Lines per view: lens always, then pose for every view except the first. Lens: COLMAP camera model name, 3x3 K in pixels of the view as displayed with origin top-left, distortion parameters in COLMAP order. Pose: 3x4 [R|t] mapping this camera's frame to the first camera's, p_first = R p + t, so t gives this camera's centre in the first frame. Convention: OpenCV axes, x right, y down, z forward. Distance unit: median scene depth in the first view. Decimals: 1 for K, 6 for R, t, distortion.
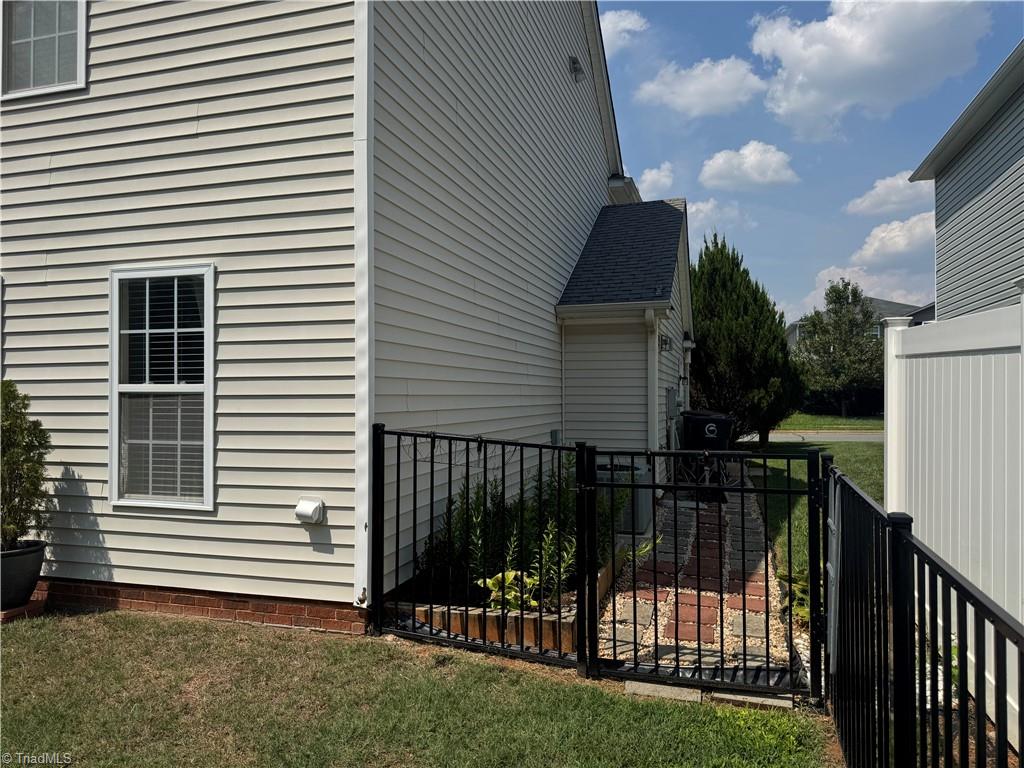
lens RADIAL K [[726.2, 0, 503.5], [0, 726.2, 377.4], [0, 0, 1]] dist [0.067031, -0.086394]
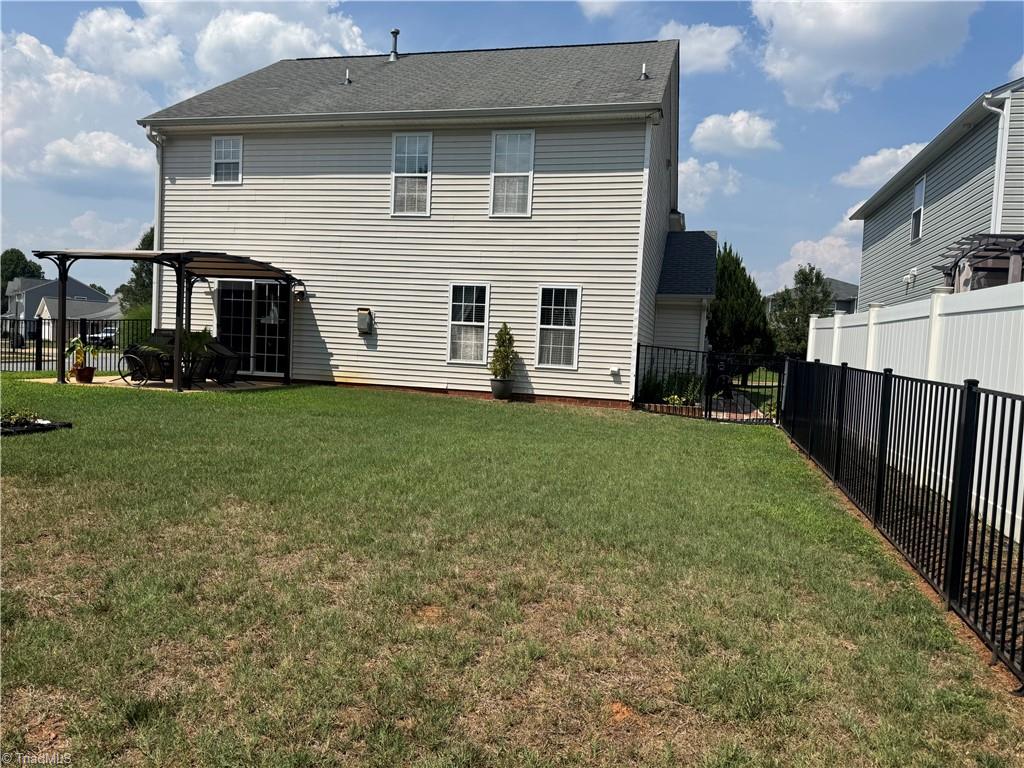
lens RADIAL K [[726.2, 0, 513.2], [0, 726.2, 392.6], [0, 0, 1]] dist [0.067031, -0.086394]
pose [[0.997254, 0.049304, 0.055257, -0.764322], [-0.053901, 0.994918, 0.085050, 0.035780], [-0.050783, -0.087795, 0.994843, -1.808826]]
